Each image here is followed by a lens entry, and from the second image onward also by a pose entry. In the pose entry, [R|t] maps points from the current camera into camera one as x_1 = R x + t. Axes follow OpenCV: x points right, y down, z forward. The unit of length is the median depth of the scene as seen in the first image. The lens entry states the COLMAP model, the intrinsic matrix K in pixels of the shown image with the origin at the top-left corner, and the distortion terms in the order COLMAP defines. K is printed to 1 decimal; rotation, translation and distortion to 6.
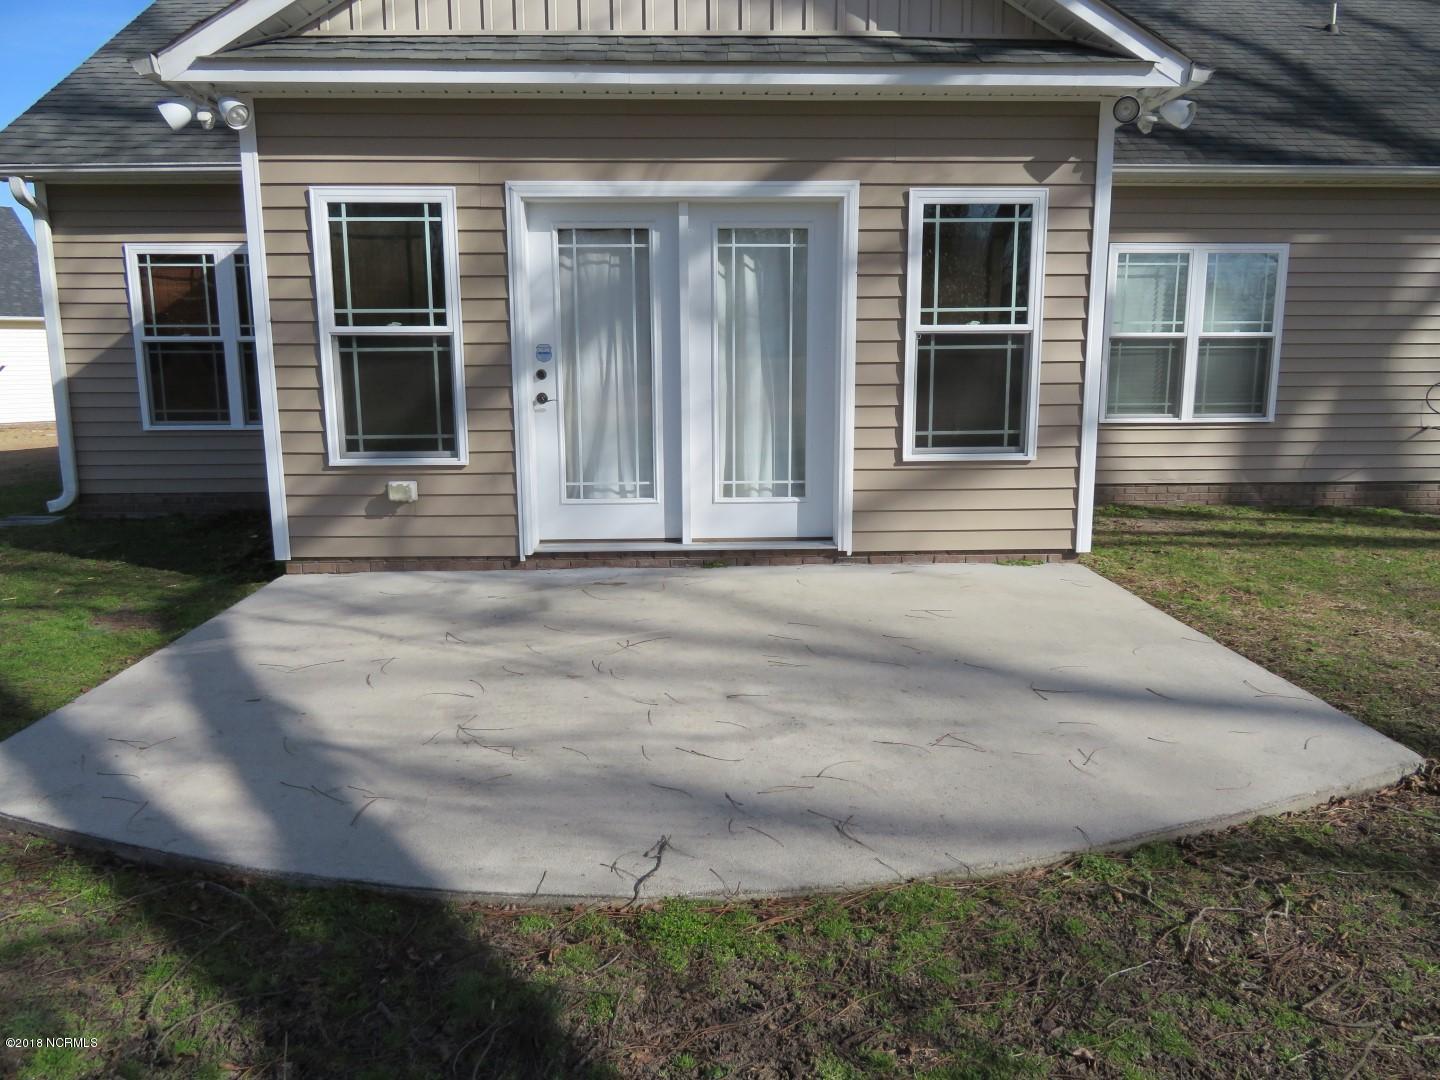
lens RADIAL K [[1028.4, 0, 716.6], [0, 1028.4, 544.1], [0, 0, 1]] dist [-0.012110, 0.009809]
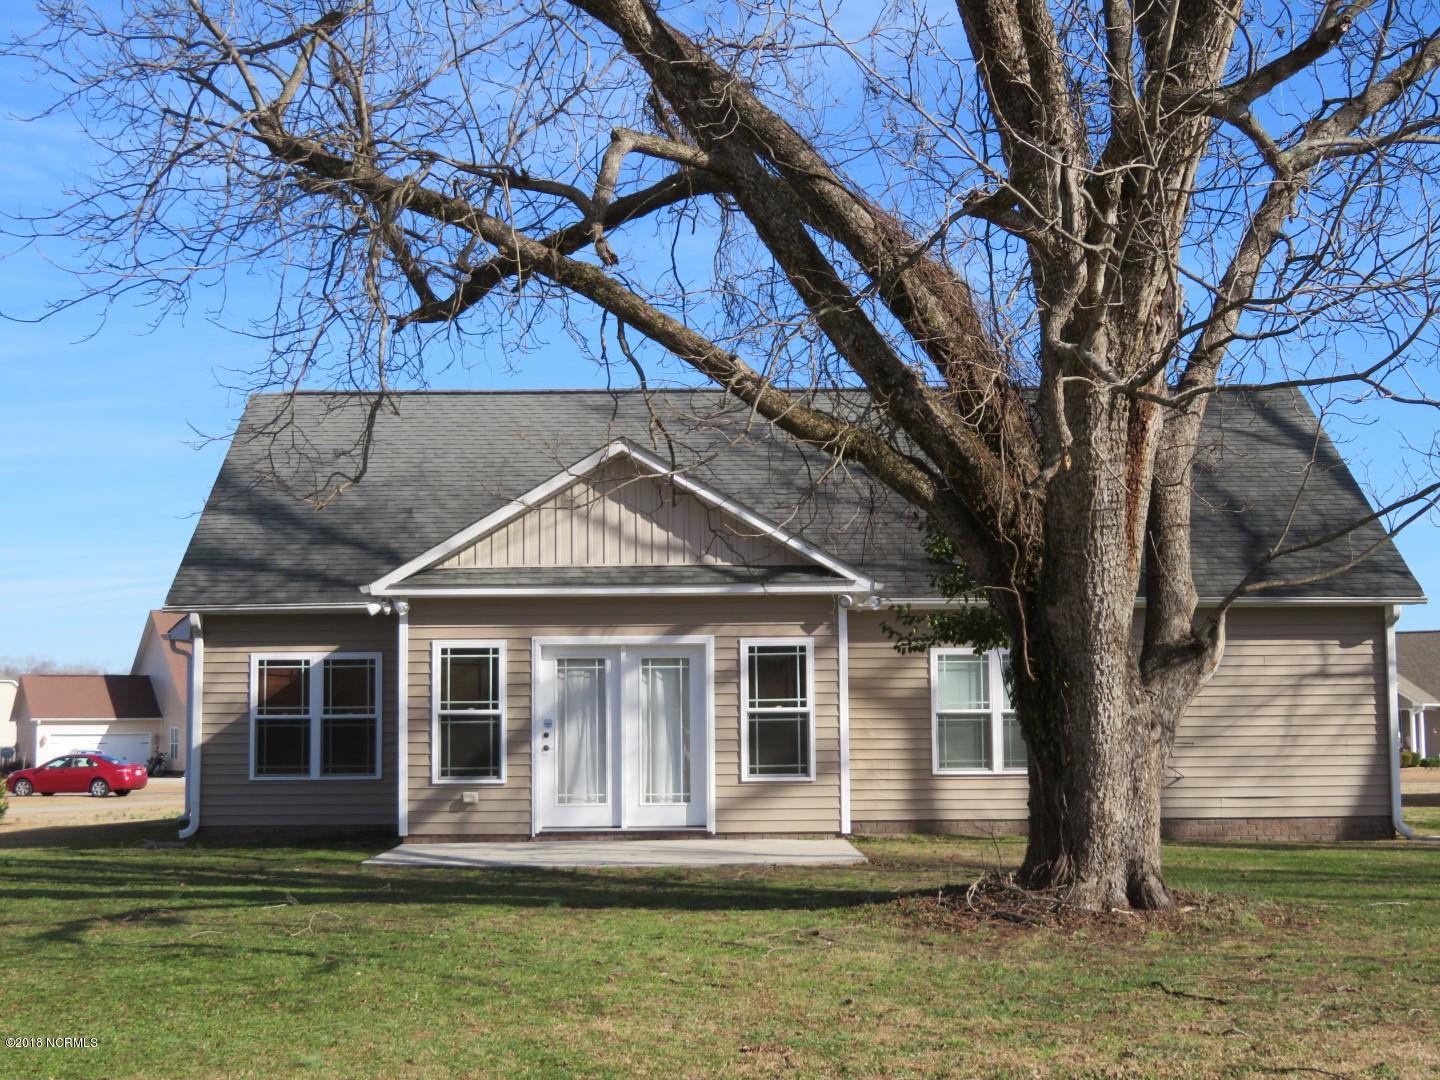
lens RADIAL K [[2481.8, 0, 720.1], [0, 2481.8, 540.8], [0, 0, 1]] dist [0.063774, 0.000000]
pose [[0.999636, -0.005533, -0.026404, 0.264815], [-0.001575, 0.965093, -0.261902, 0.673007], [0.026931, 0.261848, 0.964733, -3.424800]]
